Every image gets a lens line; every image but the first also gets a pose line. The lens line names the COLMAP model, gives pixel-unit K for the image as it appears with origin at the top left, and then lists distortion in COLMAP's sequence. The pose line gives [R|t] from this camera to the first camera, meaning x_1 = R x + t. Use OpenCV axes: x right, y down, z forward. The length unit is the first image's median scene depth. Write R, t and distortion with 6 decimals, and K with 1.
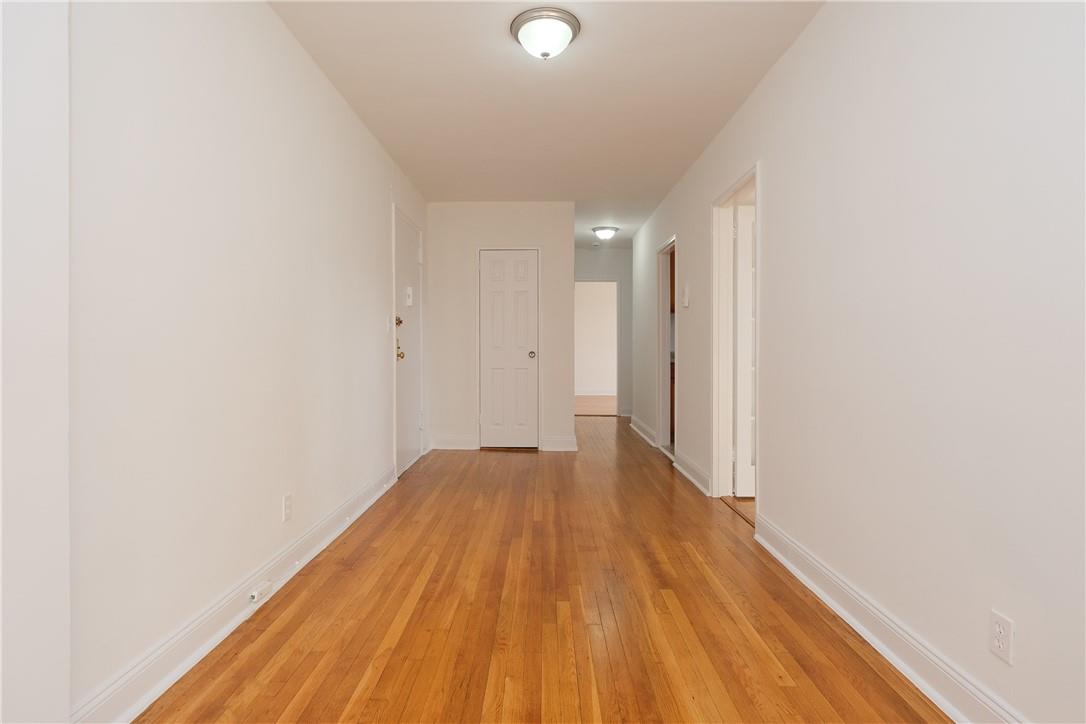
lens RADIAL K [[487.3, 0, 543.0], [0, 487.3, 362.0], [0, 0, 1]] dist [-0.000030, -0.000095]
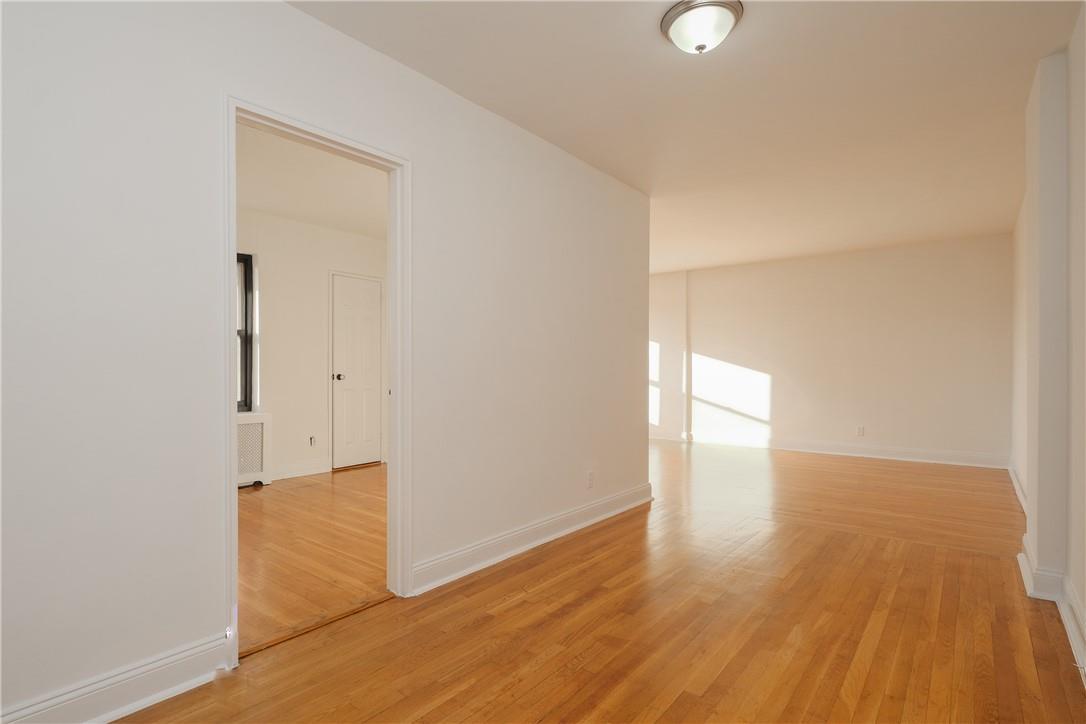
lens RADIAL K [[535.5, 0, 541.7], [0, 535.5, 366.6], [0, 0, 1]] dist [0.001226, 0.001185]
pose [[-0.777865, 0.004172, 0.628417, -0.256069], [0.019774, 0.999645, 0.017840, -0.034625], [-0.628120, 0.026303, -0.777672, 1.292291]]
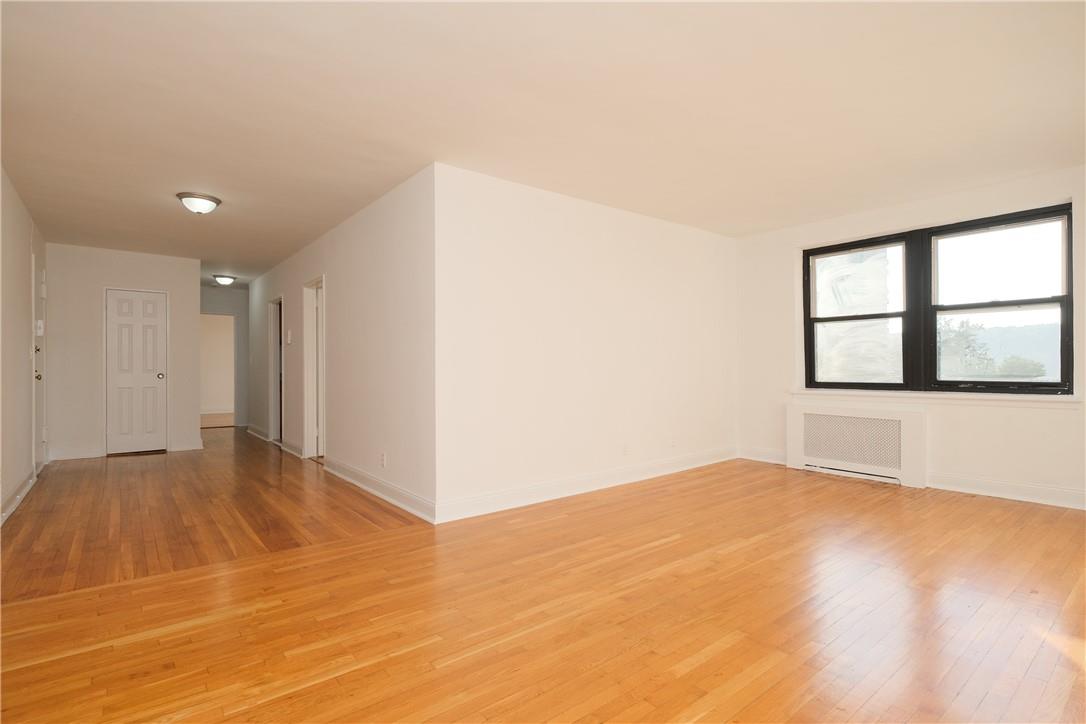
lens RADIAL K [[535.5, 0, 541.7], [0, 535.5, 366.6], [0, 0, 1]] dist [0.001226, 0.001185]
pose [[0.771753, -0.000345, 0.635923, -0.176620], [0.020764, 0.999480, -0.024657, 0.019249], [-0.635584, 0.032234, 0.771359, -0.857048]]
